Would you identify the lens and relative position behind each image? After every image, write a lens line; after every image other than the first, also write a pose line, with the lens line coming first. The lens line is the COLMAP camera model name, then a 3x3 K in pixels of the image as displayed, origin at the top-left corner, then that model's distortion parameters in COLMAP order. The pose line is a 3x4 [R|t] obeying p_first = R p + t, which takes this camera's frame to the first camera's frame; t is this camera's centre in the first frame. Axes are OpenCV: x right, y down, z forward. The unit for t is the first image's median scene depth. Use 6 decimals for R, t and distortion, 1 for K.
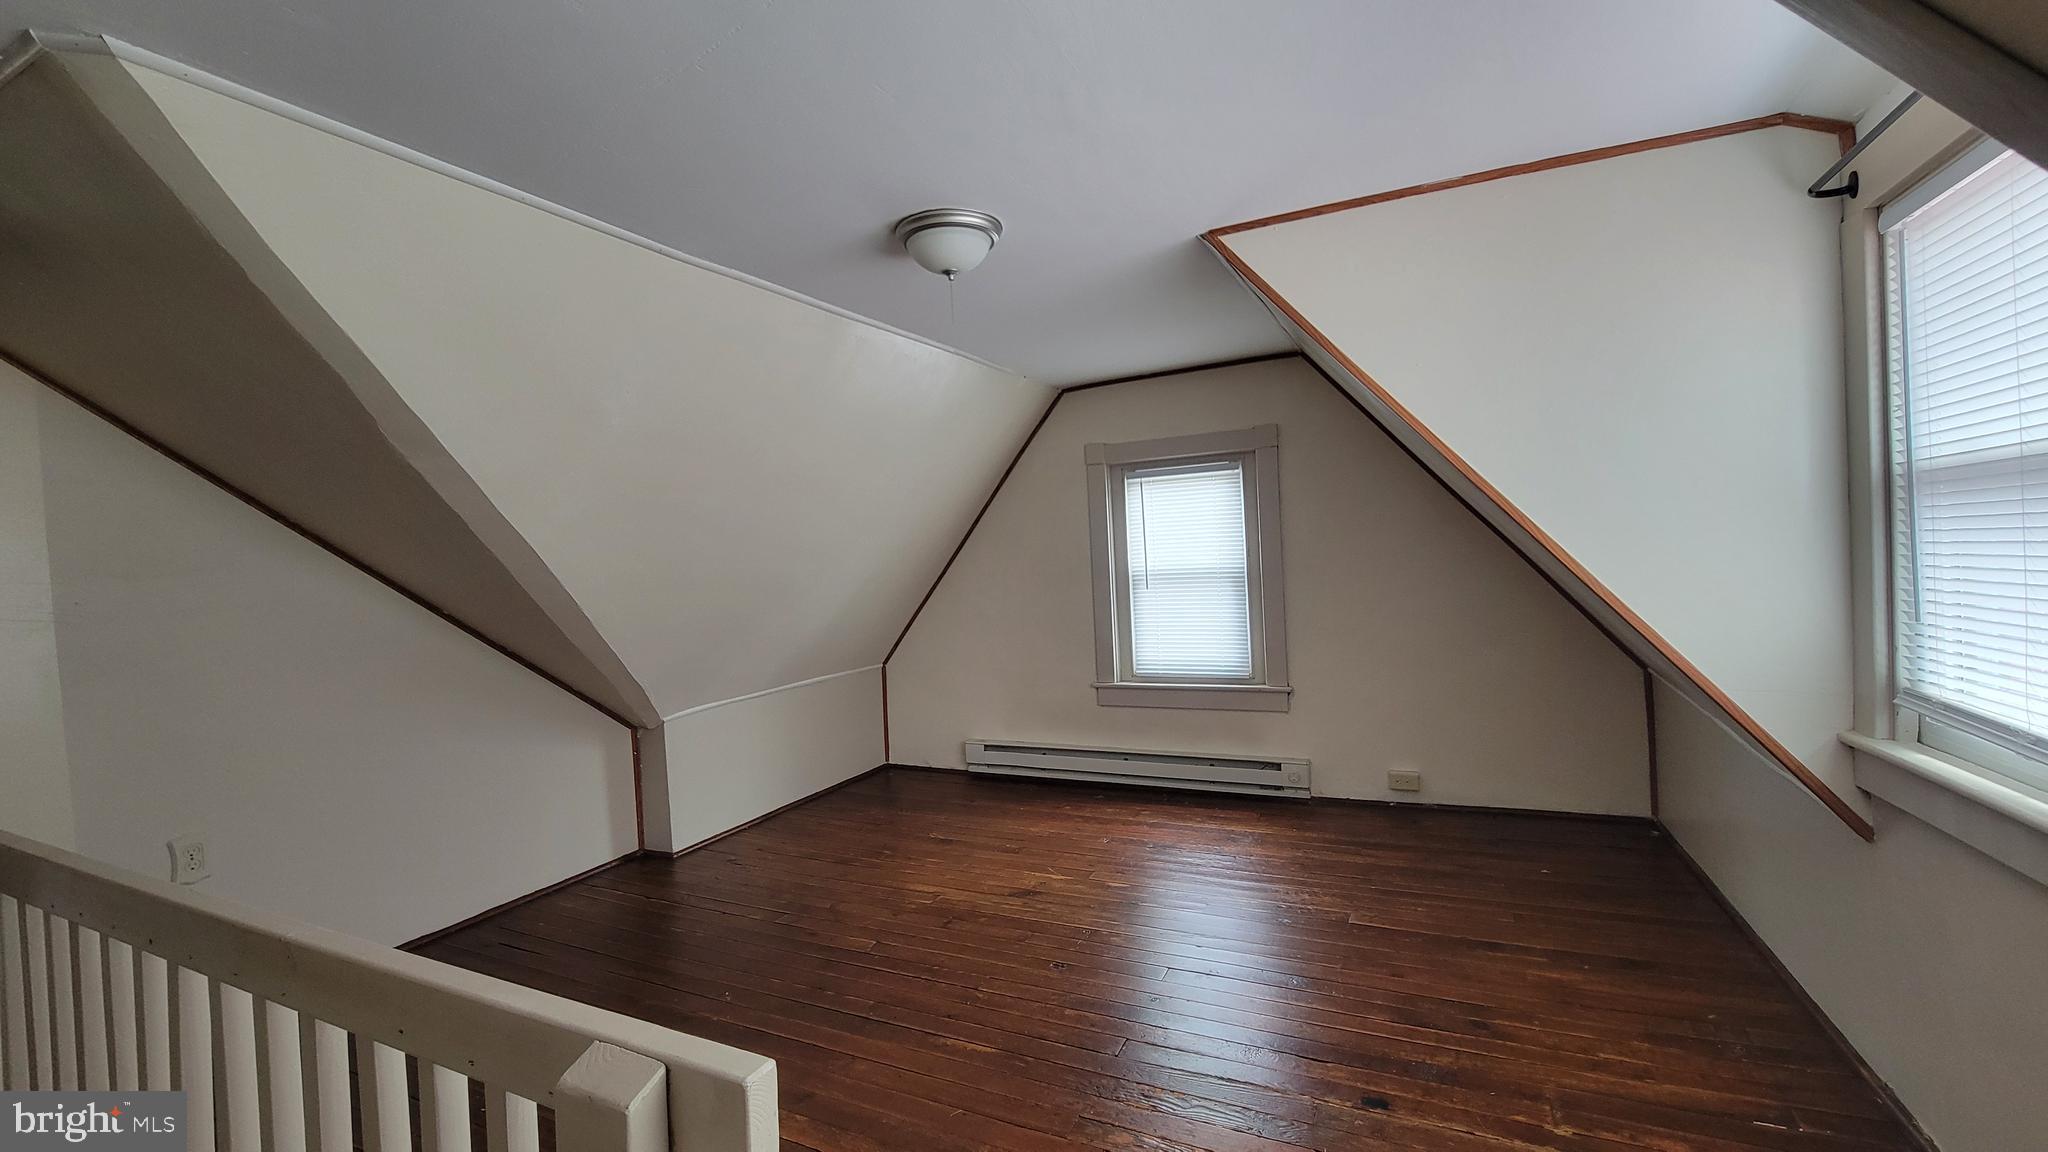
lens RADIAL K [[834.2, 0, 1016.7], [0, 834.2, 571.4], [0, 0, 1]] dist [0.000872, 0.000000]
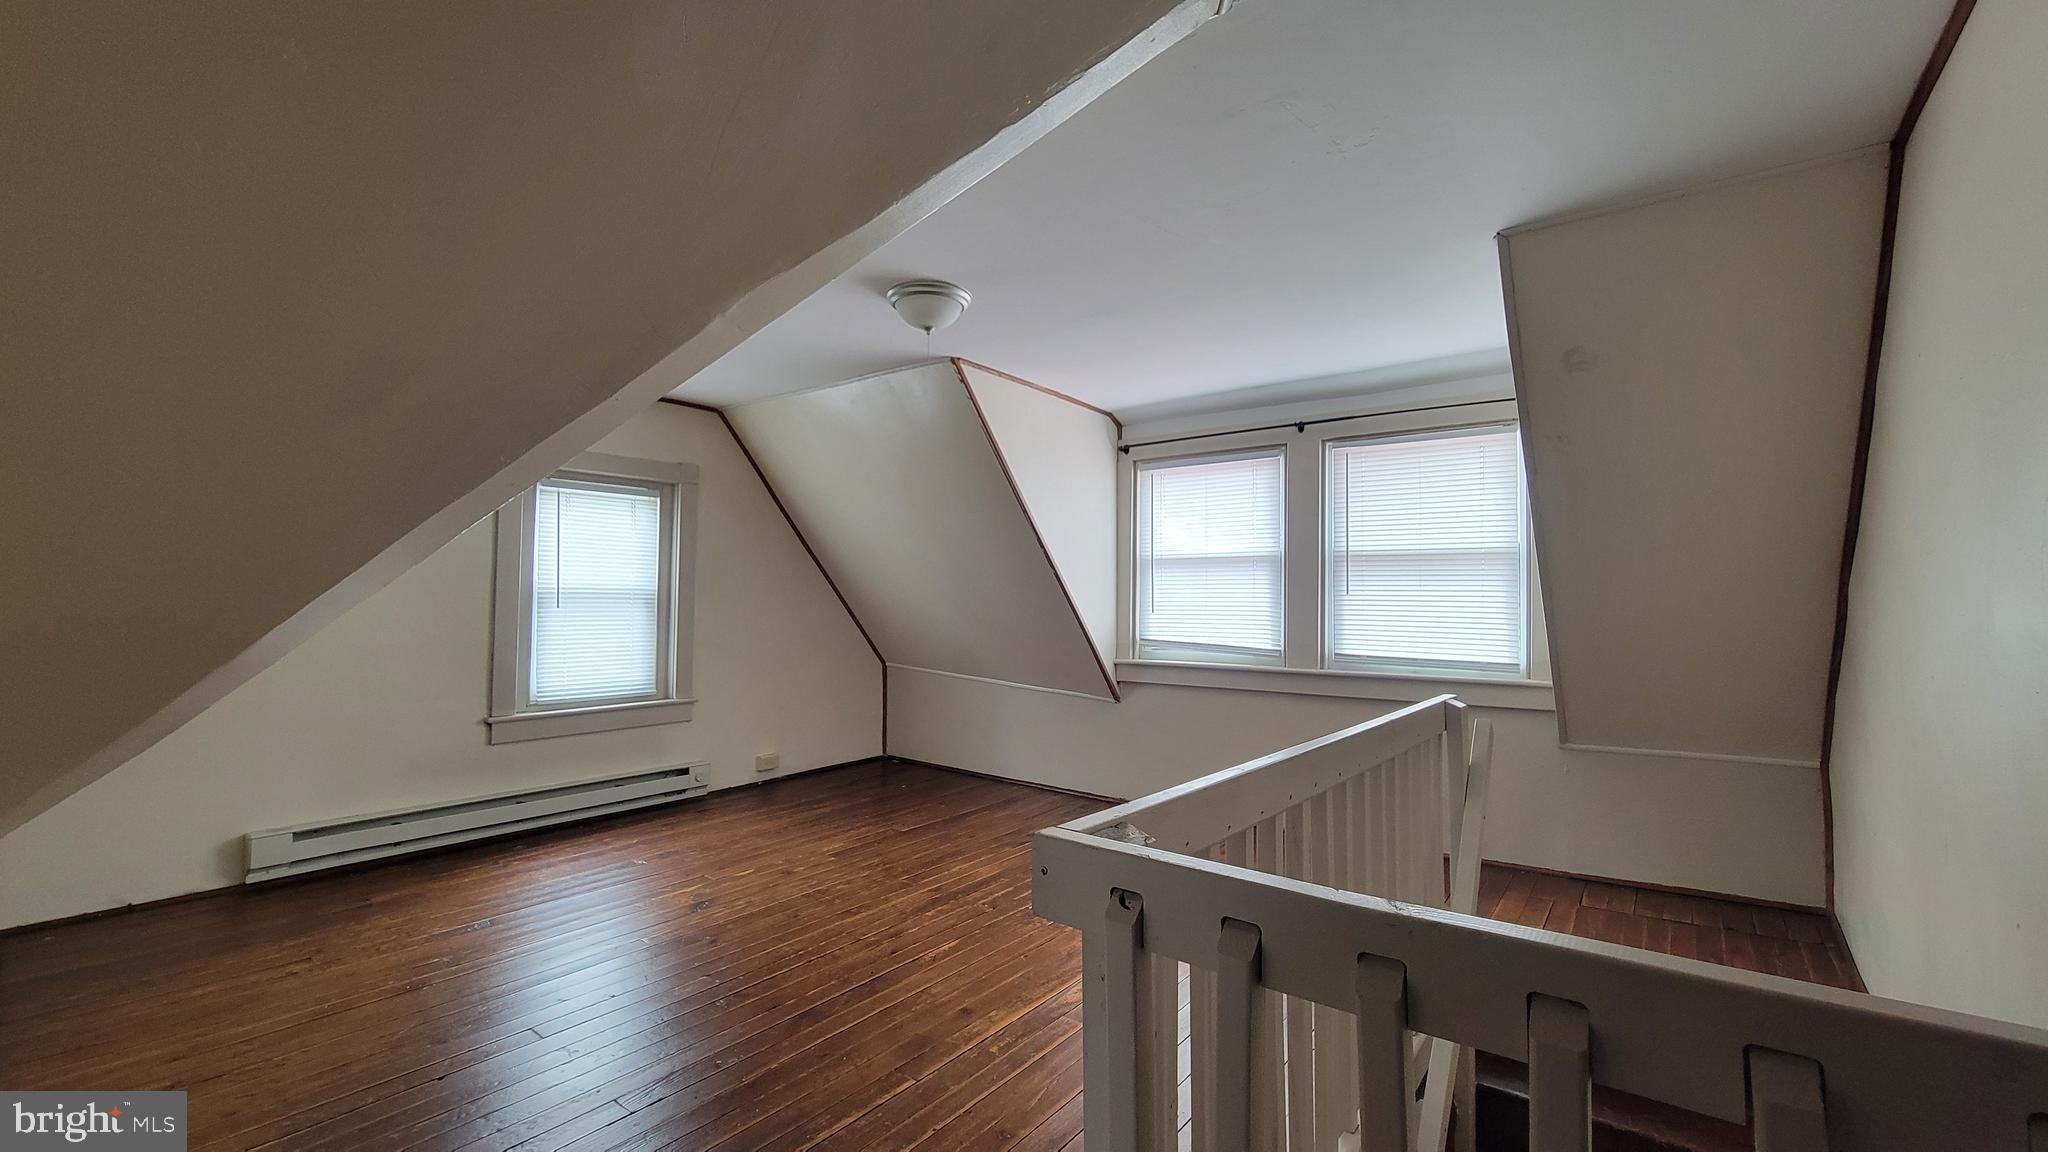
lens RADIAL K [[834.2, 0, 1016.7], [0, 834.2, 571.4], [0, 0, 1]] dist [0.000872, 0.000000]
pose [[0.212587, 0.081988, 0.973697, -0.664318], [-0.003809, 0.996536, -0.083080, 0.058369], [-0.977135, 0.013953, 0.212162, 0.321476]]
